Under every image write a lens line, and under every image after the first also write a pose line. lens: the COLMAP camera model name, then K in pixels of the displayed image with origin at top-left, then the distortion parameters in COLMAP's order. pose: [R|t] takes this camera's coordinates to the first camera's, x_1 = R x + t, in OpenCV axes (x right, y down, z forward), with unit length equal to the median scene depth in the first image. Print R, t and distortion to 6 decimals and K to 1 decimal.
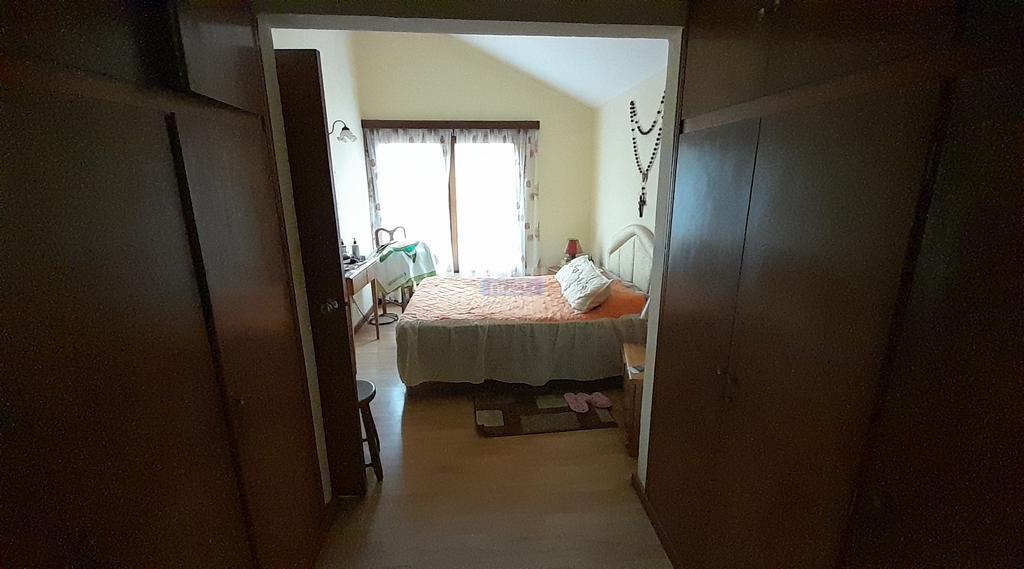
lens RADIAL K [[400.1, 0, 520.4], [0, 400.1, 272.7], [0, 0, 1]] dist [-0.000345, -0.016812]
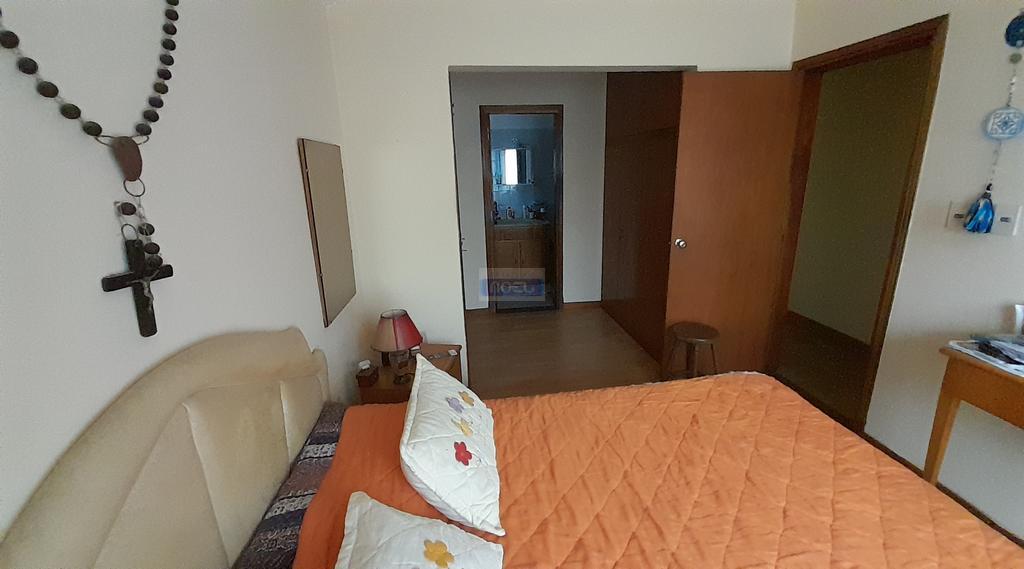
lens RADIAL K [[407.4, 0, 519.6], [0, 407.4, 275.7], [0, 0, 1]] dist [0.022821, -0.018322]
pose [[-0.998237, 0.043114, -0.040803, 0.074109], [0.018780, 0.881441, 0.471921, -0.213448], [0.056312, 0.470323, -0.880696, 0.933111]]
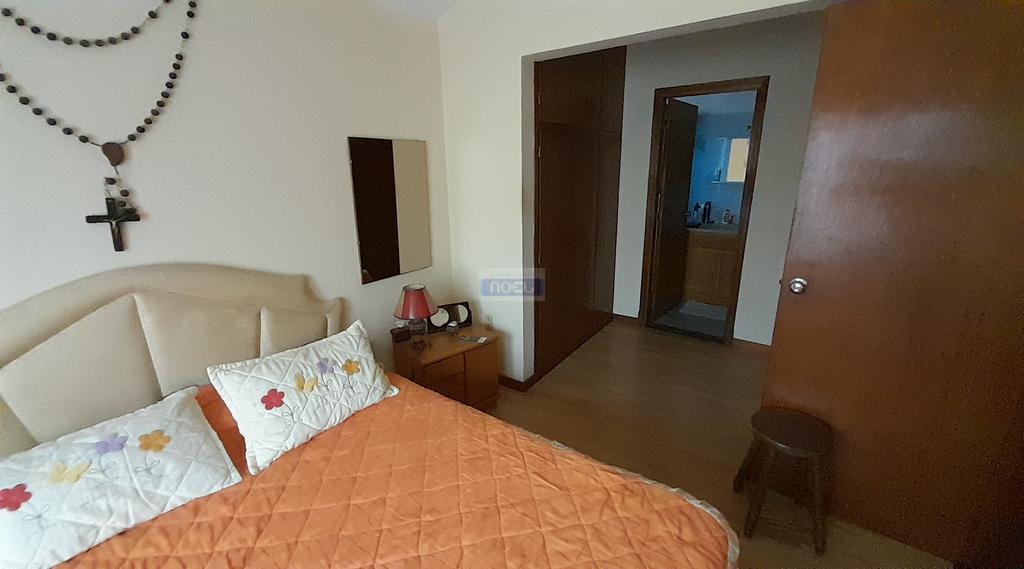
lens RADIAL K [[407.4, 0, 519.6], [0, 407.4, 275.7], [0, 0, 1]] dist [0.022821, -0.018322]
pose [[-0.764875, -0.157122, 0.624723, -0.225635], [0.160873, 0.892479, 0.421427, -0.177457], [-0.623768, 0.422840, -0.657358, 0.801399]]
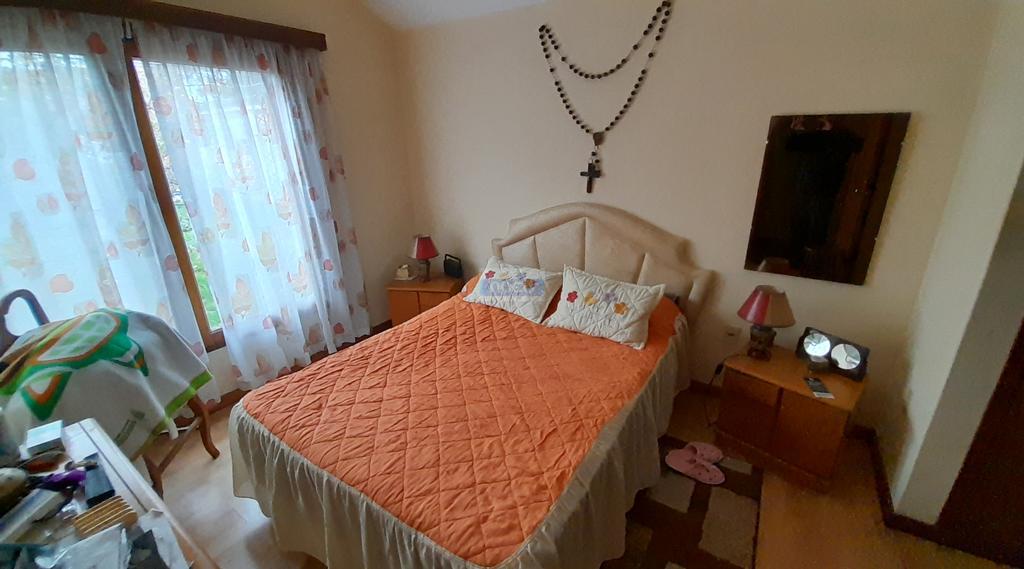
lens RADIAL K [[407.4, 0, 519.6], [0, 407.4, 275.7], [0, 0, 1]] dist [0.022821, -0.018322]
pose [[0.616576, -0.259220, 0.743397, -0.308296], [0.190862, 0.965289, 0.178292, -0.116793], [-0.763810, 0.031956, 0.644649, 0.471138]]
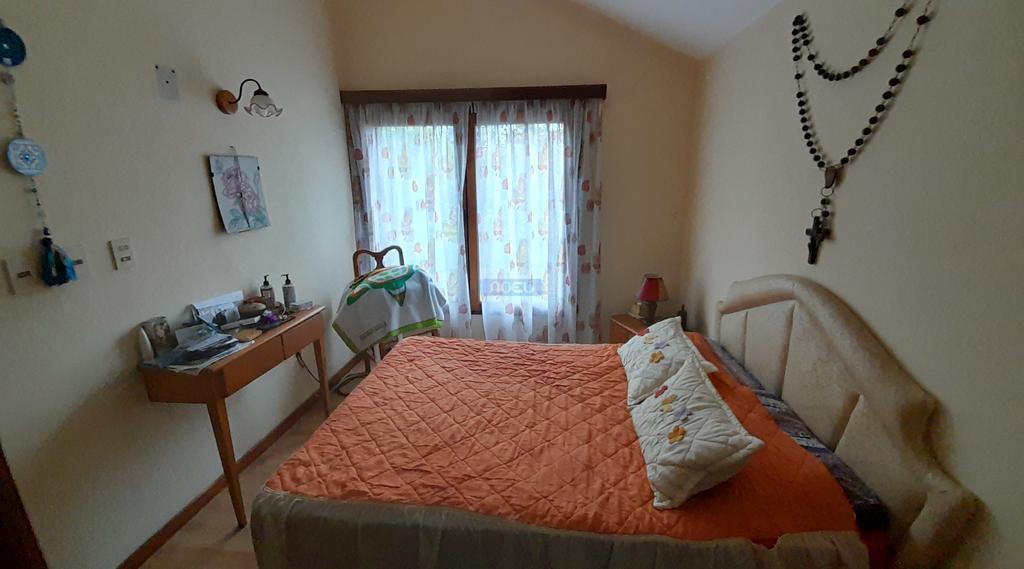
lens RADIAL K [[407.4, 0, 519.6], [0, 407.4, 275.7], [0, 0, 1]] dist [0.022821, -0.018322]
pose [[0.983667, 0.043137, -0.174752, 0.040730], [-0.041198, 0.999043, 0.014708, -0.091507], [0.175219, -0.007269, 0.984503, 0.368448]]
